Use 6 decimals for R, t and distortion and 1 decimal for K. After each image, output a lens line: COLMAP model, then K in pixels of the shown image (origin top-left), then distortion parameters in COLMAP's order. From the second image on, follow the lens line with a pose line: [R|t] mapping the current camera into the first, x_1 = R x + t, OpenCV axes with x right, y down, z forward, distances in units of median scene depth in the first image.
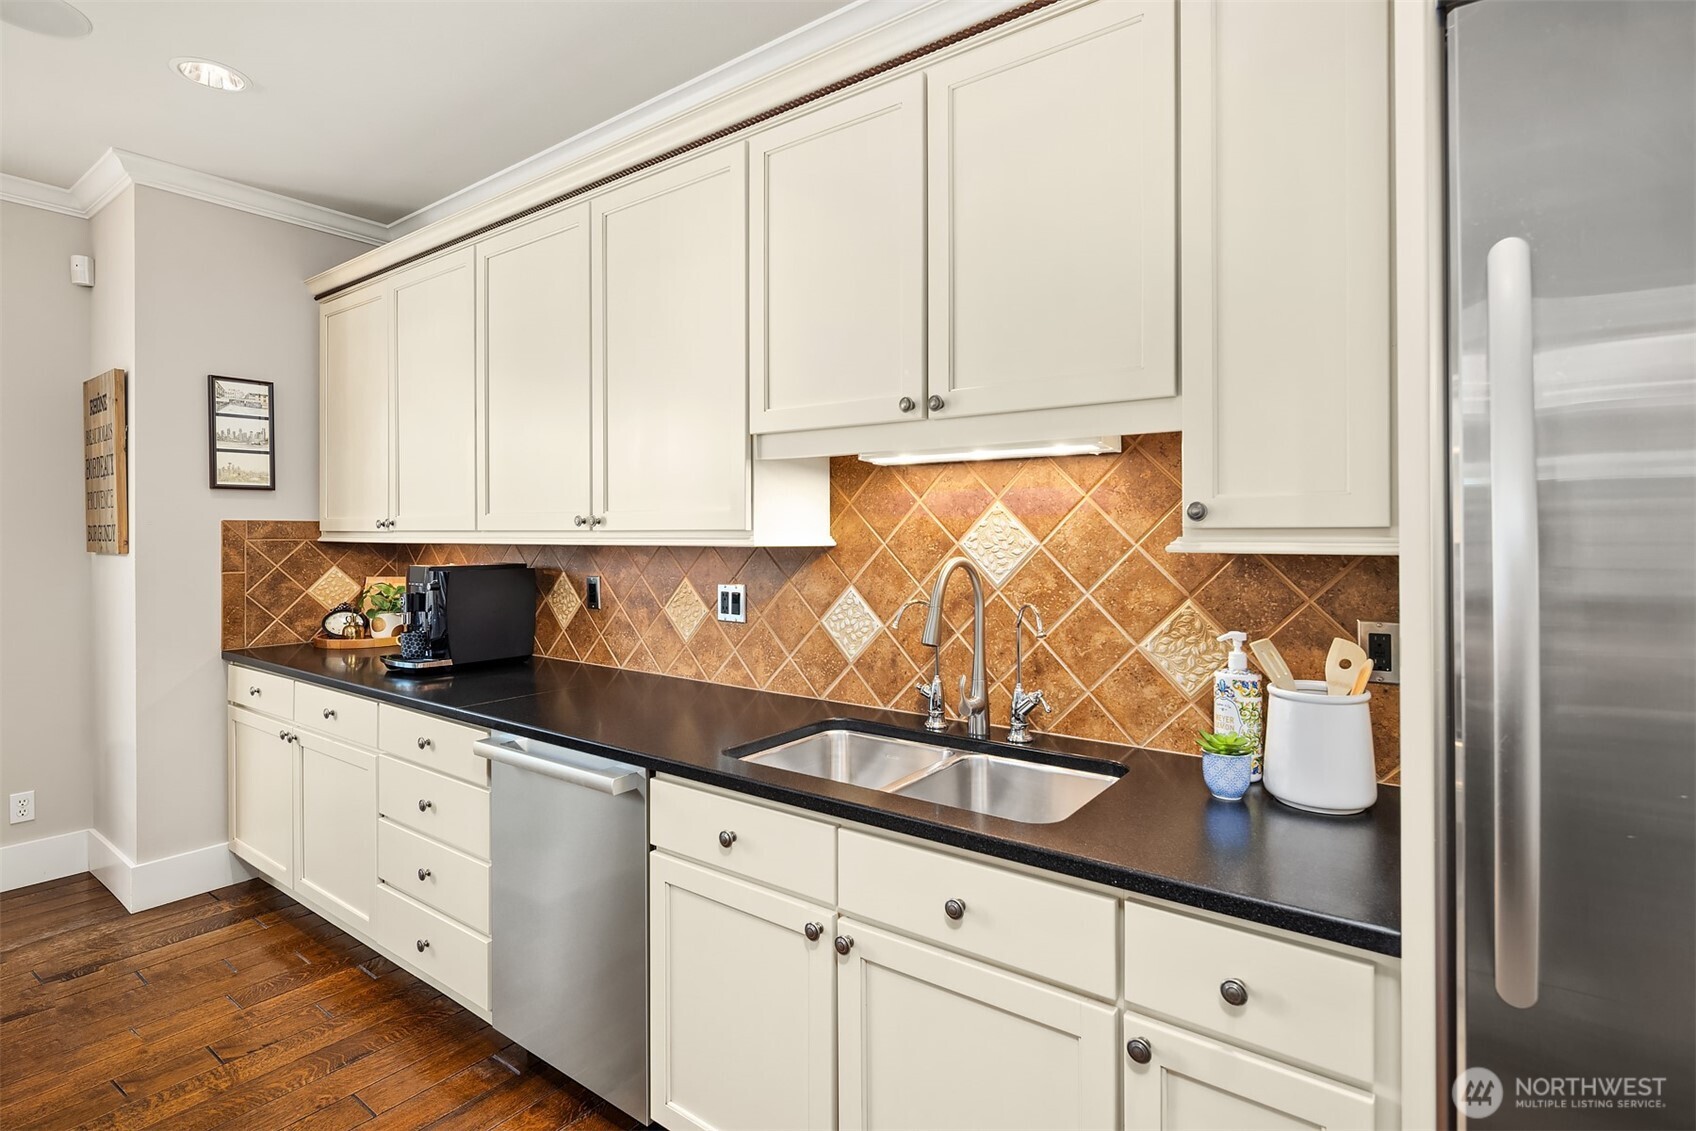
lens RADIAL K [[827.4, 0, 881.3], [0, 827.4, 529.9], [0, 0, 1]] dist [-0.002715, -0.002393]
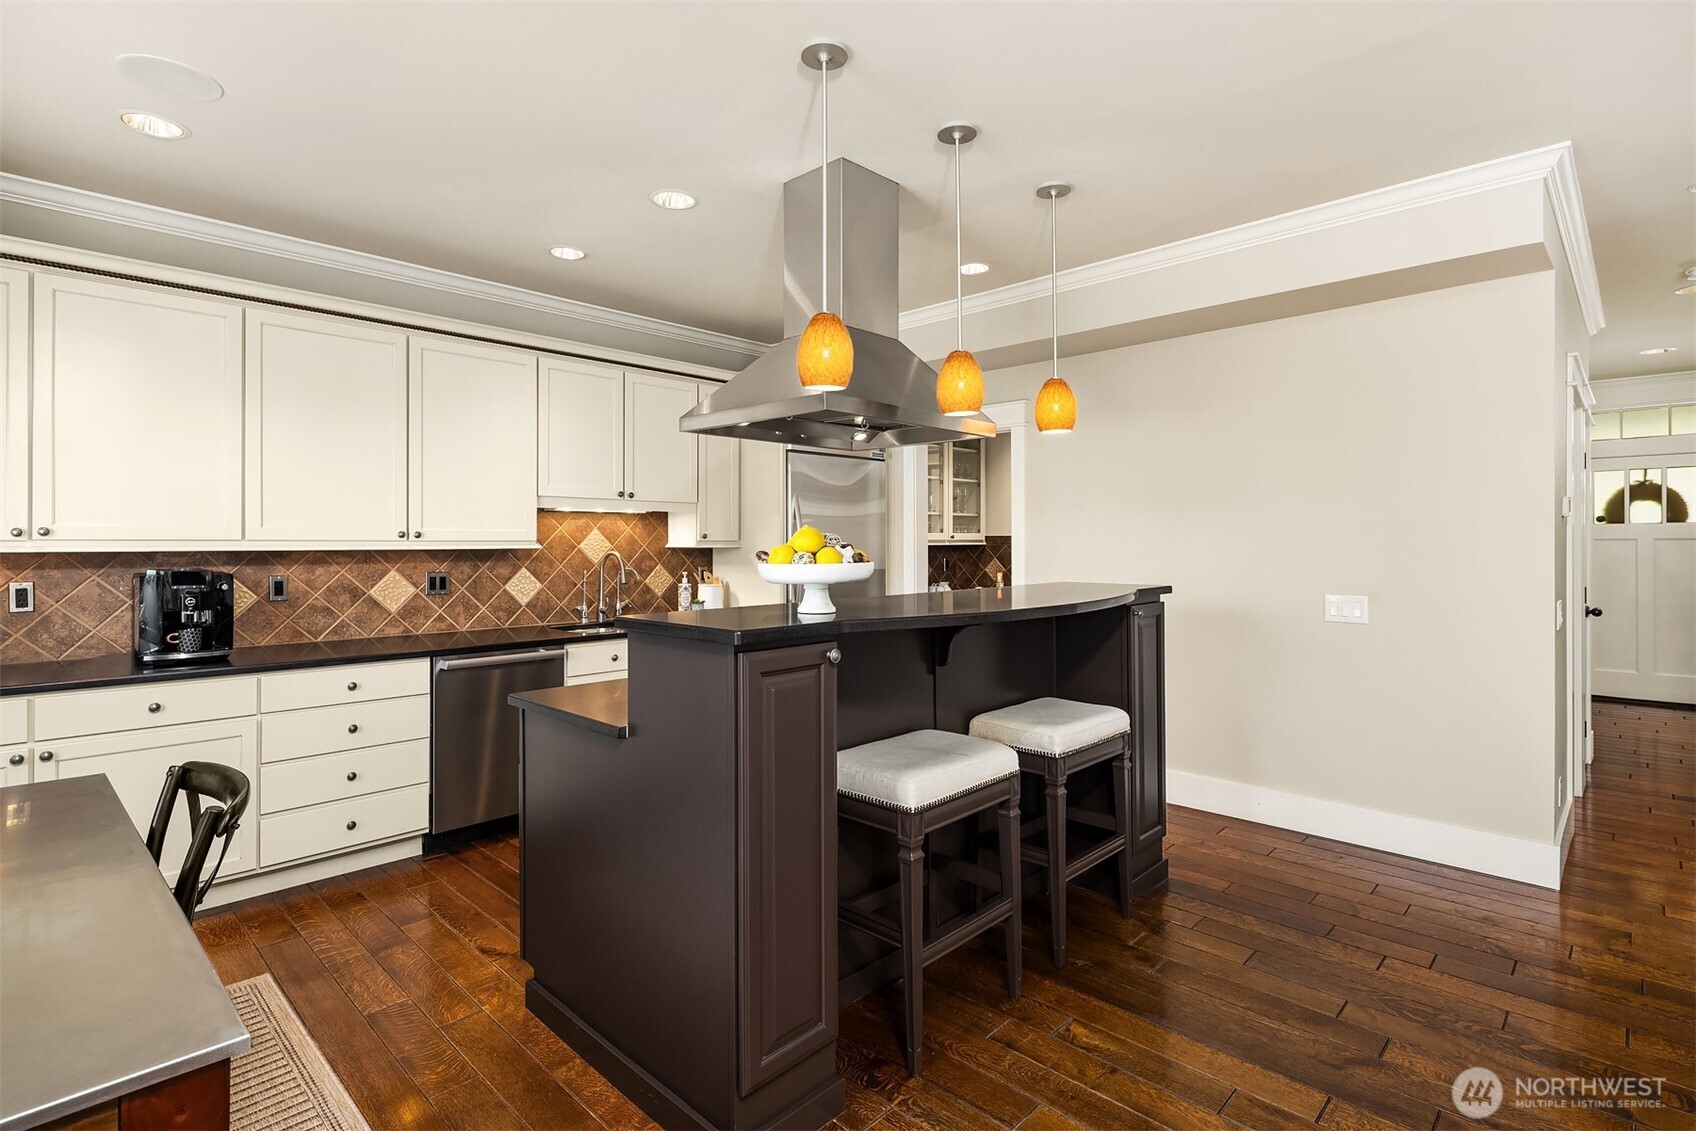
lens RADIAL K [[827.4, 0, 858.8], [0, 827.4, 538.0], [0, 0, 1]] dist [-0.002715, -0.002393]
pose [[0.121268, 0.003312, 0.992614, -1.832042], [-0.005424, 0.999982, -0.002674, -0.004491], [-0.992605, -0.005059, 0.121284, -0.061190]]
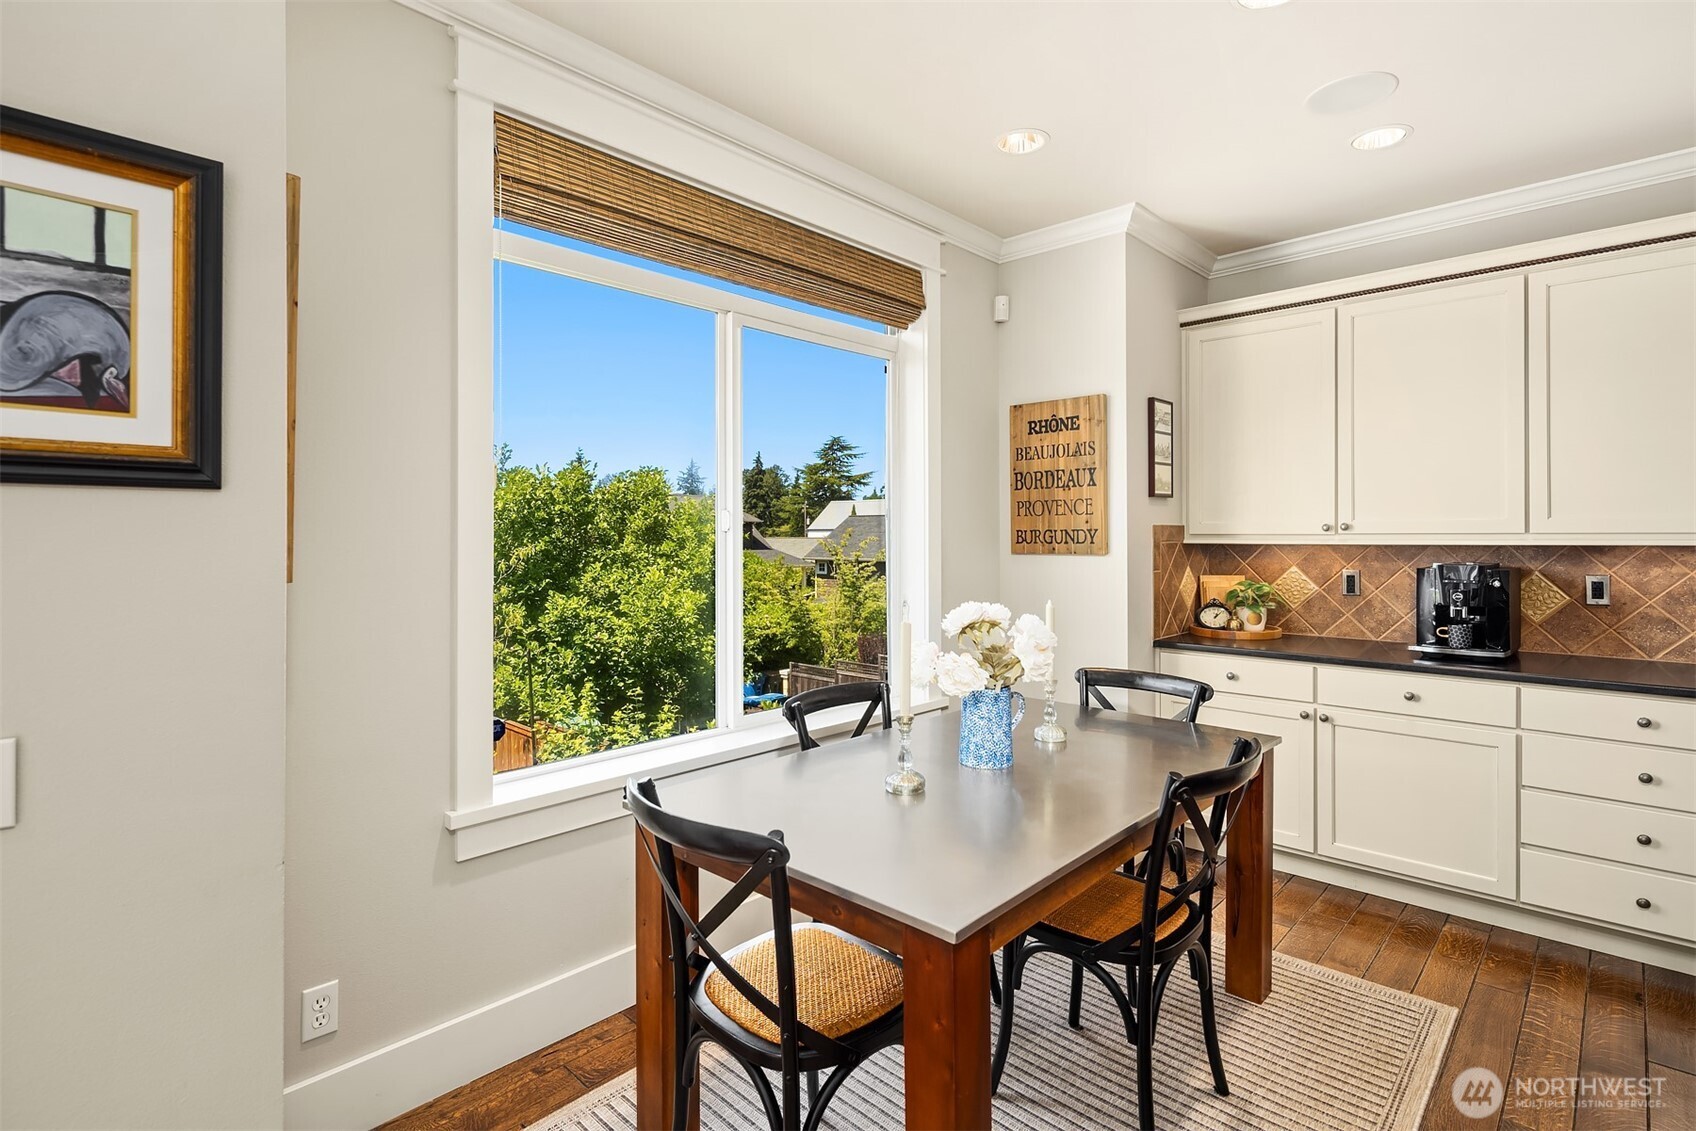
lens RADIAL K [[827.4, 0, 851.2], [0, 827.4, 531.6], [0, 0, 1]] dist [-0.002715, -0.002393]
pose [[0.992576, -0.003185, -0.121587, -1.438723], [0.002866, 0.999992, -0.002804, -0.000941], [0.121595, 0.002435, 0.992577, -0.233455]]
